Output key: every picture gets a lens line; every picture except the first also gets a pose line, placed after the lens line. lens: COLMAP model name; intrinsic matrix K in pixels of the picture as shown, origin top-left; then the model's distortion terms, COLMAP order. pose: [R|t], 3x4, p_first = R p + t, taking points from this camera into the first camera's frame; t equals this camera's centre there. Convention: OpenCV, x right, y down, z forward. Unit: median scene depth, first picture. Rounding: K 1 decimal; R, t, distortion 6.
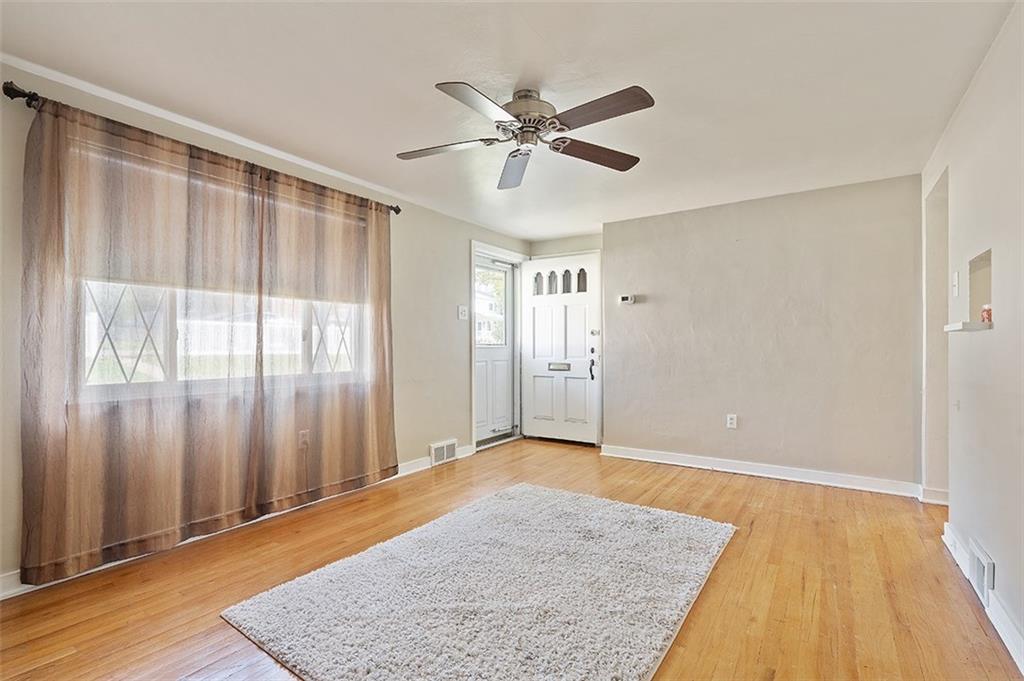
lens RADIAL K [[474.4, 0, 512.0], [0, 474.4, 340.5], [0, 0, 1]] dist [0.001783, 0.000421]
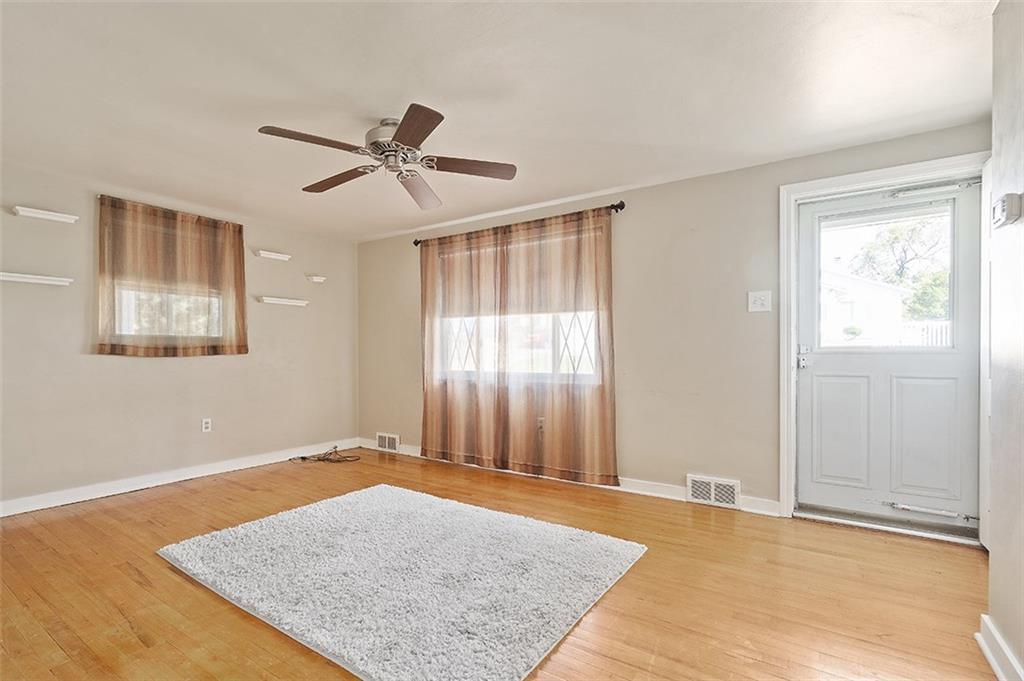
lens RADIAL K [[466.1, 0, 511.8], [0, 466.1, 358.1], [0, 0, 1]] dist [-0.000370, 0.000134]
pose [[0.015094, 0.002886, -0.999882, 0.806525], [0.006040, 0.999977, 0.002977, 0.027365], [0.999868, -0.006084, 0.015076, 0.916315]]
